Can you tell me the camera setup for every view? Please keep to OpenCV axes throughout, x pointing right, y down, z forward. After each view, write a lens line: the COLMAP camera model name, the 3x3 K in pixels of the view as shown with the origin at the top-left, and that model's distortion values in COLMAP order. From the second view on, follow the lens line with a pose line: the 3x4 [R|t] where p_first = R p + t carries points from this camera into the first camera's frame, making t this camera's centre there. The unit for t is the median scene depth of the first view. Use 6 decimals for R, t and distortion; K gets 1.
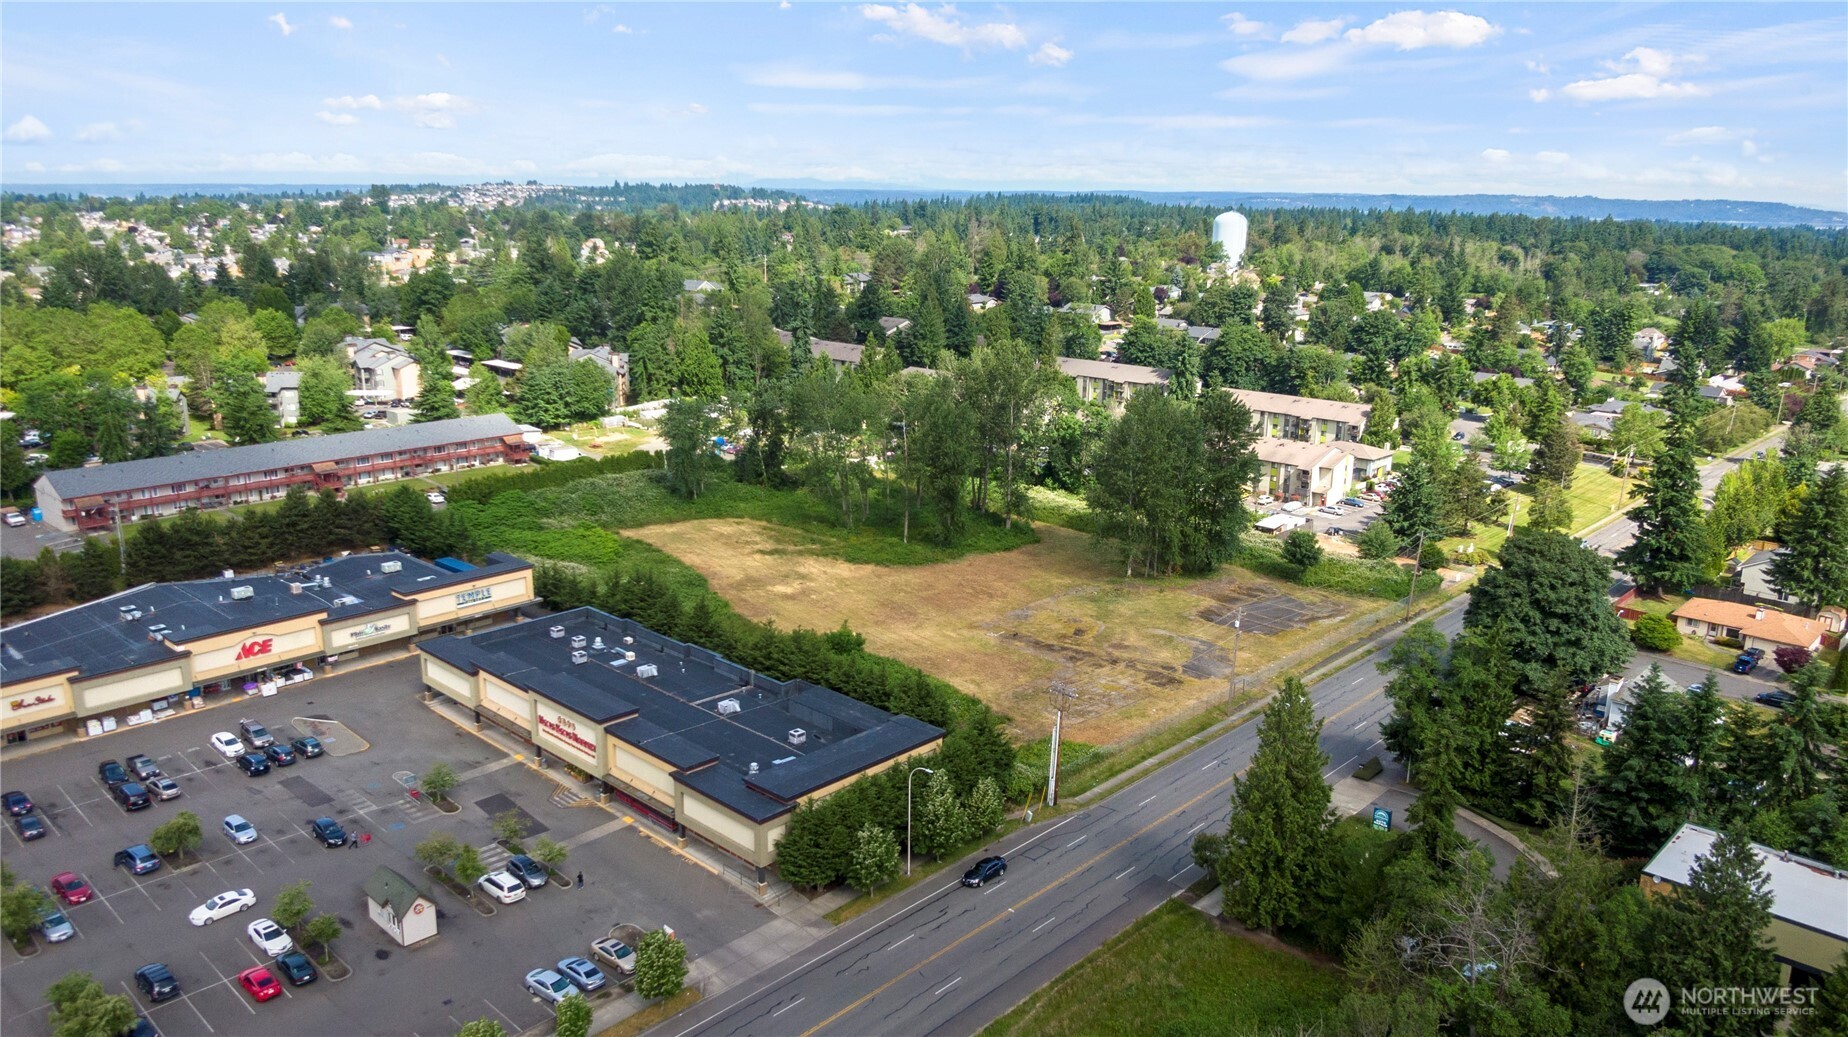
lens RADIAL K [[1315.5, 0, 919.4], [0, 1315.5, 529.7], [0, 0, 1]] dist [0.056632, -0.098043]
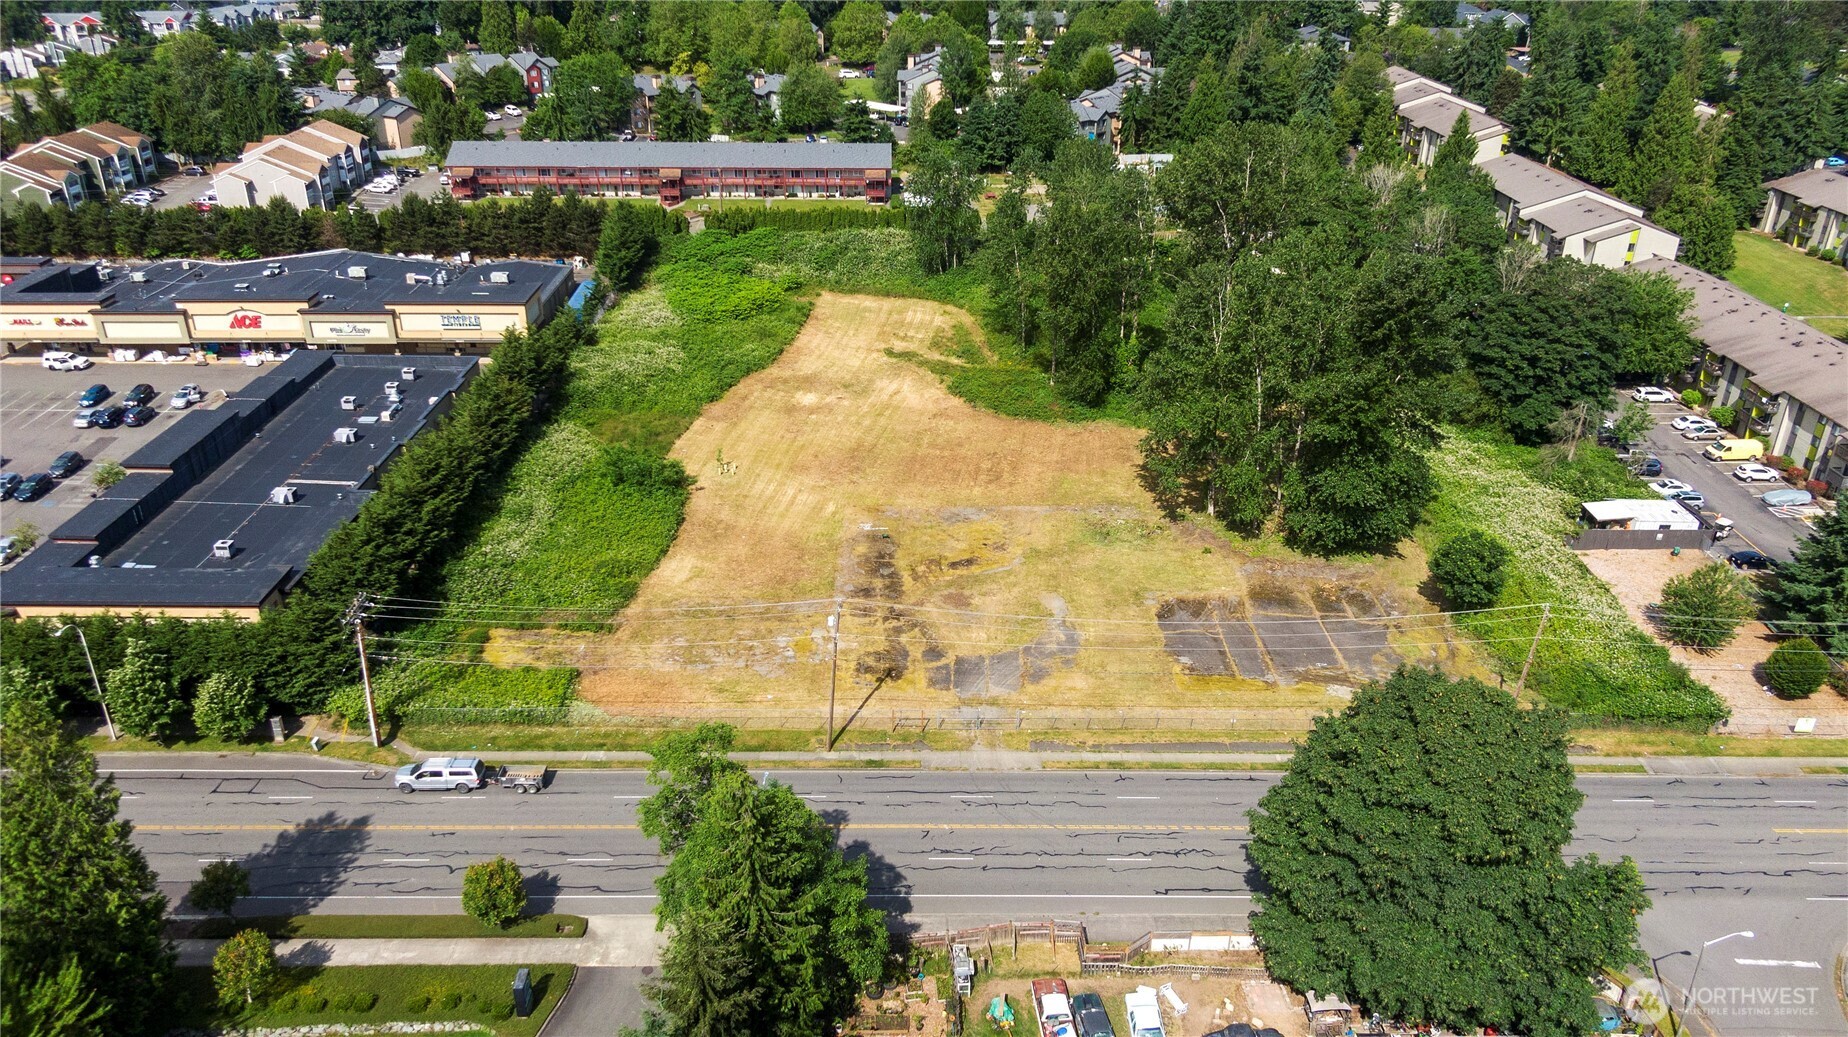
lens RADIAL K [[1315.5, 0, 919.4], [0, 1315.5, 529.7], [0, 0, 1]] dist [0.056632, -0.098043]
pose [[0.691840, 0.315354, -0.649546, 0.591083], [-0.183119, 0.946804, 0.264629, -0.126440], [0.698445, -0.064136, 0.712784, 0.529563]]
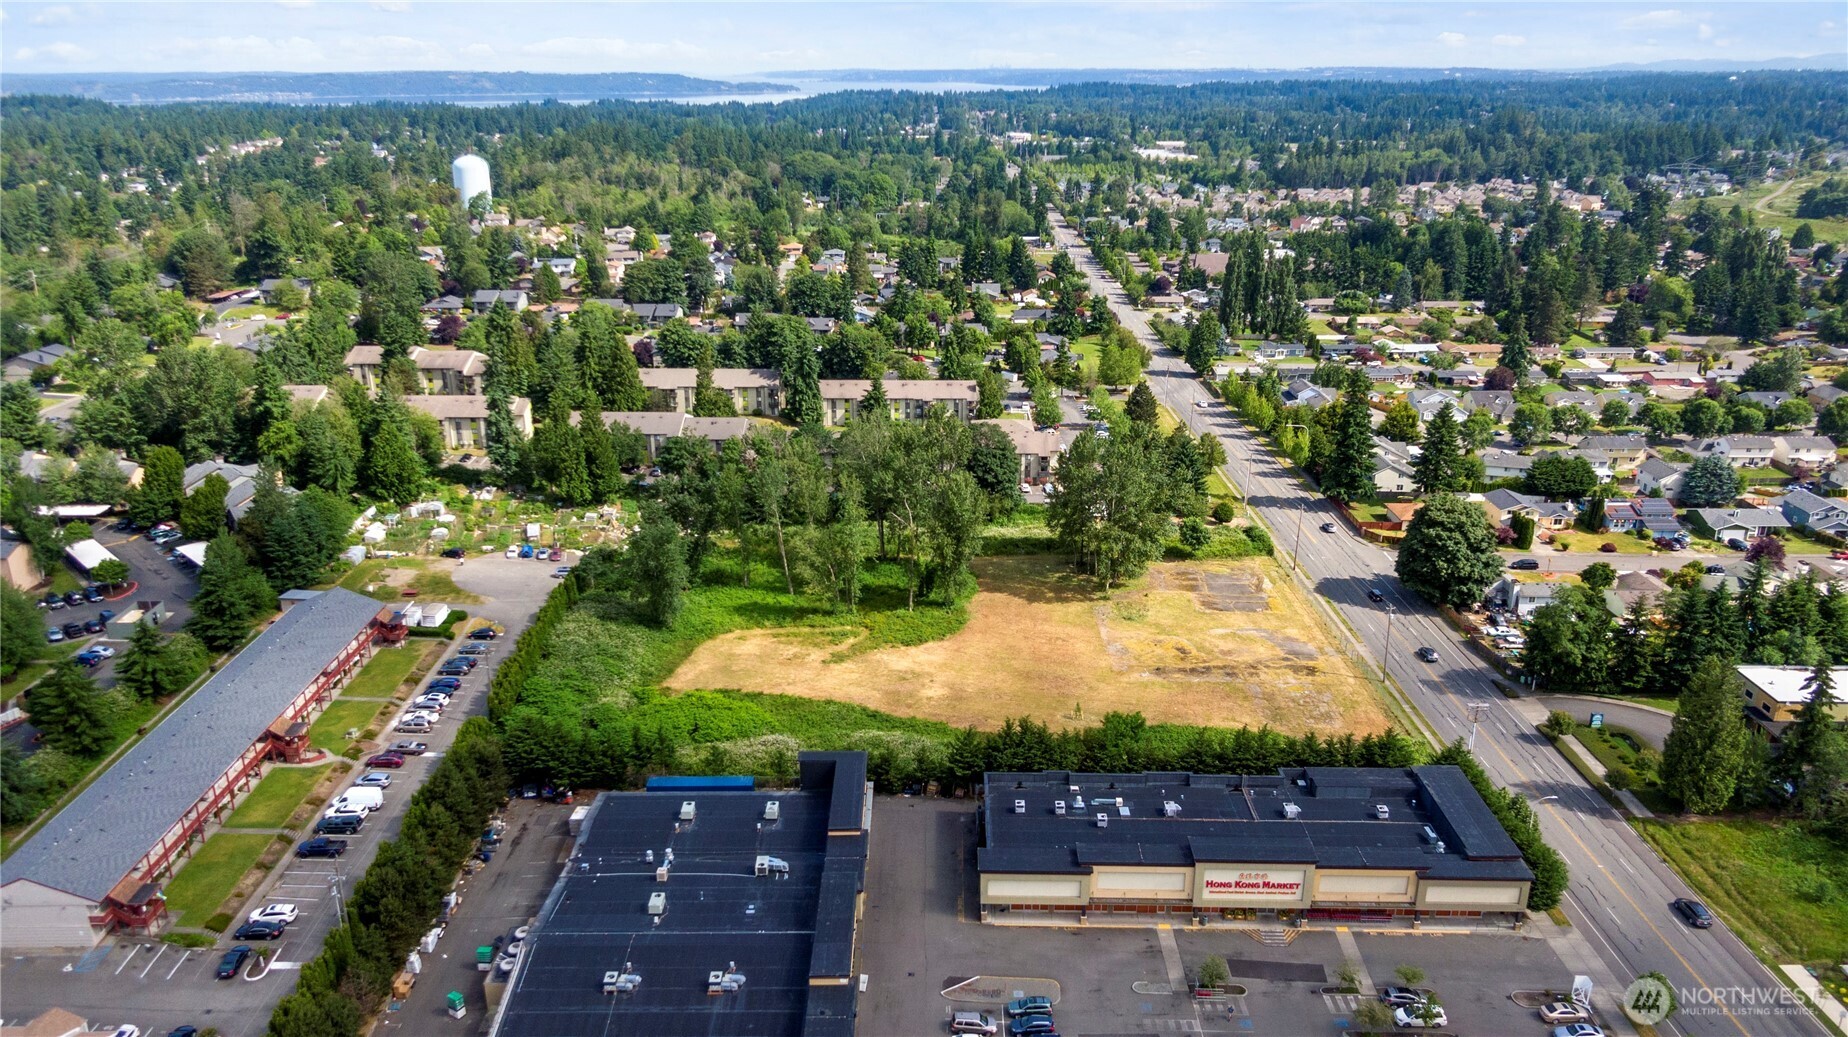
lens RADIAL K [[1312.6, 0, 920.8], [0, 1312.6, 544.5], [0, 0, 1]] dist [0.041483, -0.064008]
pose [[0.732146, -0.243744, 0.636043, -0.863213], [0.179508, 0.969817, 0.165022, -0.280246], [-0.657068, -0.006645, 0.753802, 0.264629]]
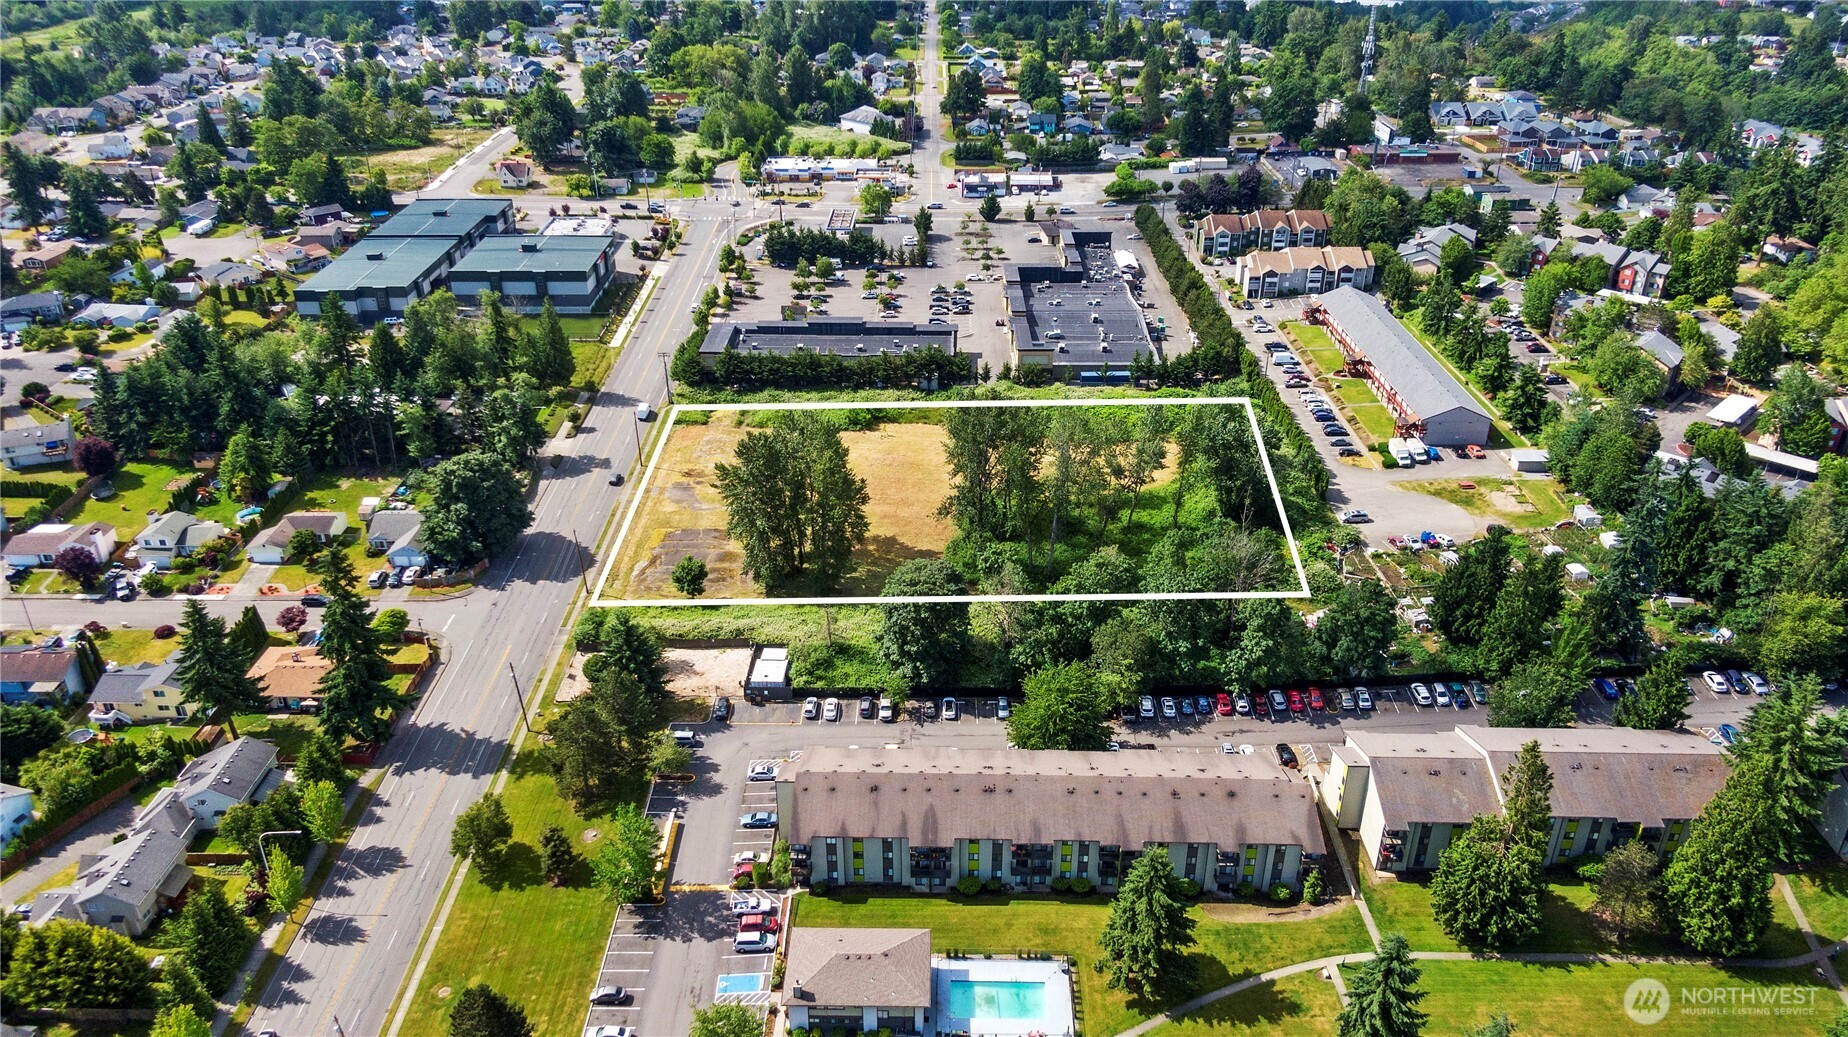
lens RADIAL K [[1315.5, 0, 919.4], [0, 1315.5, 529.7], [0, 0, 1]] dist [0.056632, -0.098043]
pose [[-0.739440, 0.311353, -0.596898, 0.958035], [-0.172211, 0.769652, 0.614800, -0.873049], [0.650824, 0.557400, -0.515494, 2.020643]]
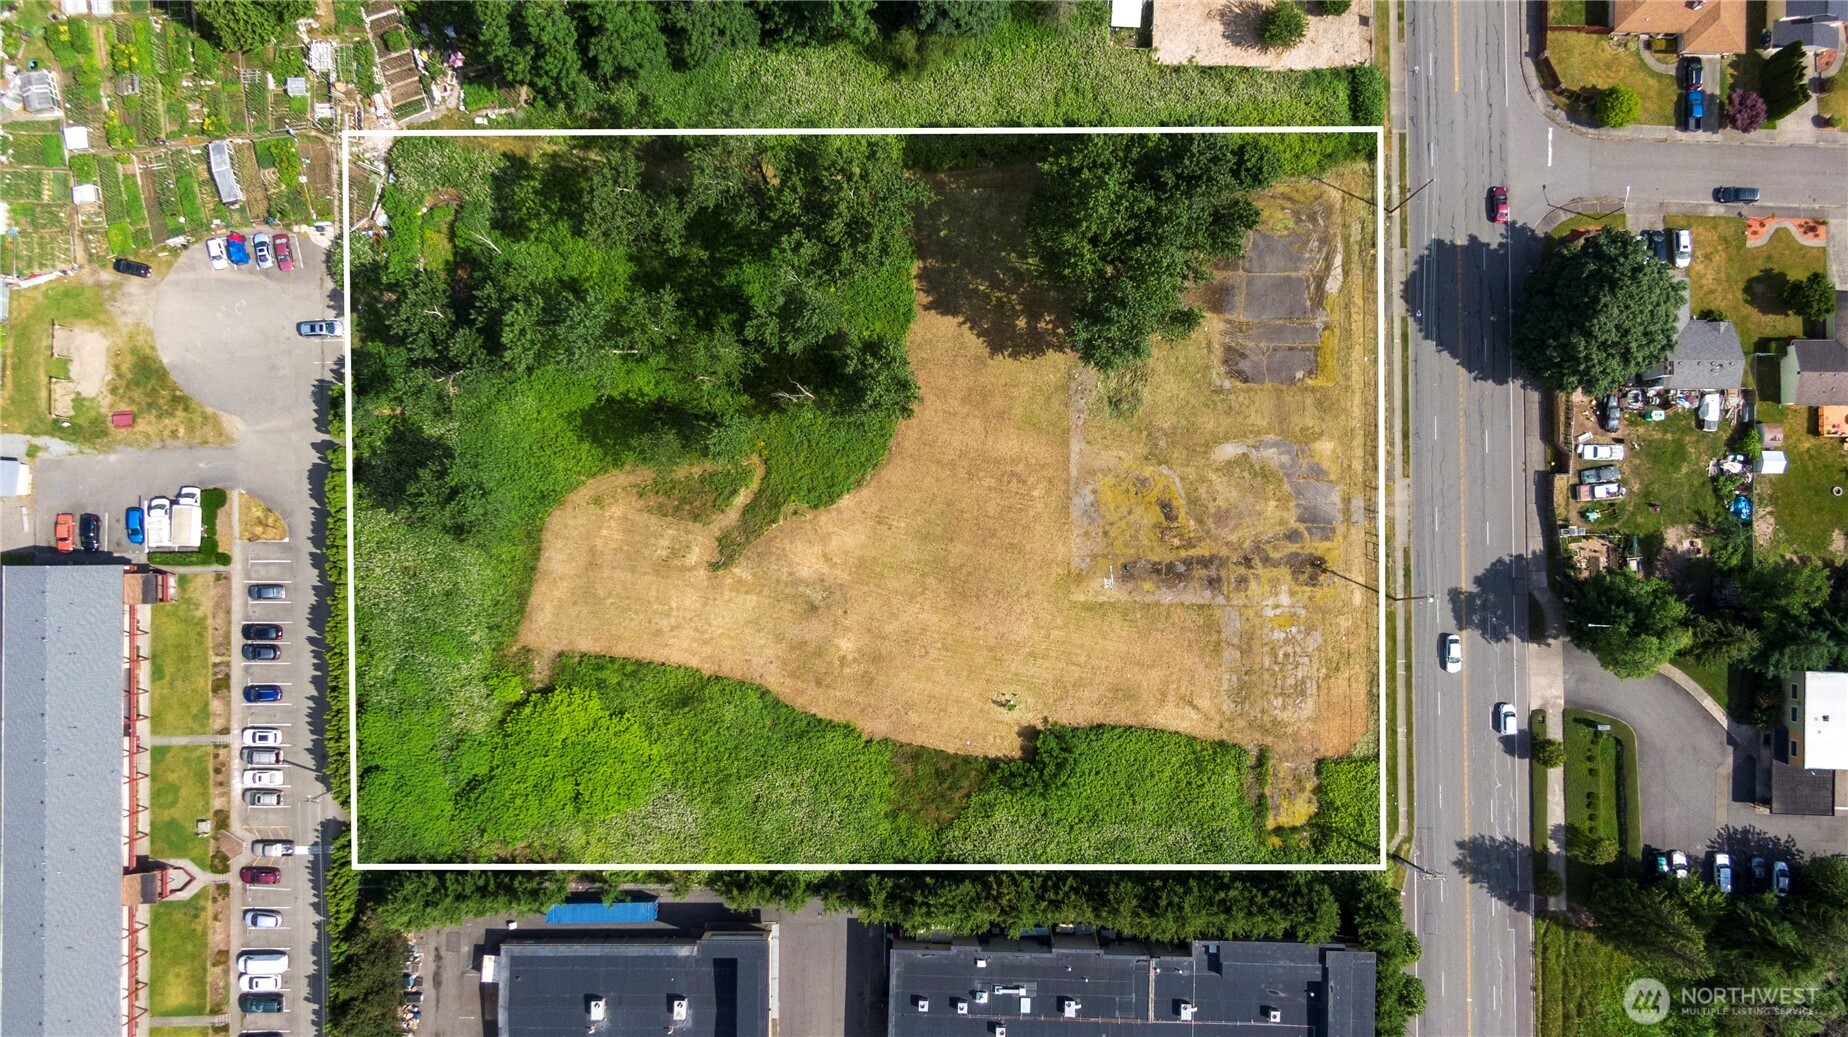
lens RADIAL K [[1315.5, 0, 919.4], [0, 1315.5, 529.7], [0, 0, 1]] dist [0.056632, -0.098043]
pose [[0.735626, -0.677368, 0.005266, -0.026155], [0.175615, 0.198215, 0.964298, -0.931023], [-0.654228, -0.708437, 0.264769, 0.921795]]
